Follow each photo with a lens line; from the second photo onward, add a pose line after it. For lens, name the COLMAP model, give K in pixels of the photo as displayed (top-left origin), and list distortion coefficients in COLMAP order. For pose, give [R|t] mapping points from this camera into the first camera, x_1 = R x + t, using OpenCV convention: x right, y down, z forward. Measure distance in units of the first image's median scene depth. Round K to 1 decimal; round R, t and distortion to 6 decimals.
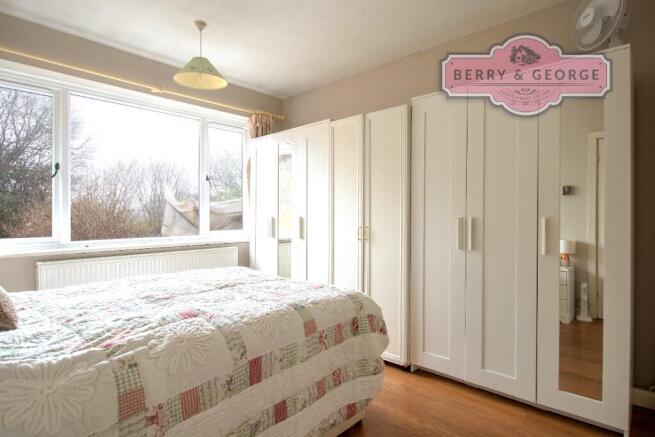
lens RADIAL K [[352.7, 0, 329.8], [0, 352.7, 216.8], [0, 0, 1]] dist [-0.002111, -0.000456]
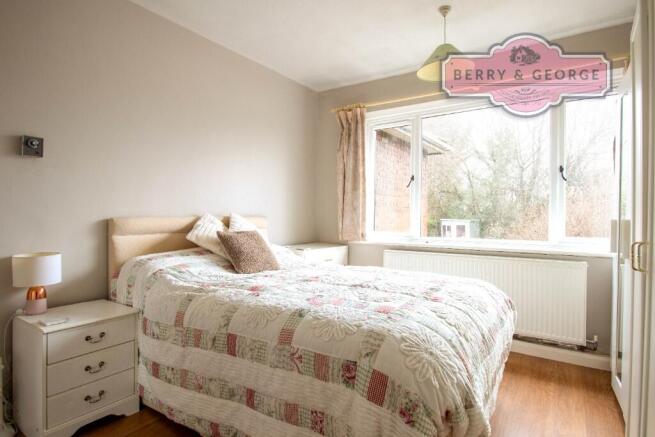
lens RADIAL K [[352.7, 0, 329.7], [0, 352.7, 218.8], [0, 0, 1]] dist [-0.002111, -0.000456]
pose [[0.131342, 0.004729, -0.991326, 0.828973], [-0.009278, 0.999951, 0.003541, 0.006414], [0.991294, 0.008732, 0.131379, 0.962956]]
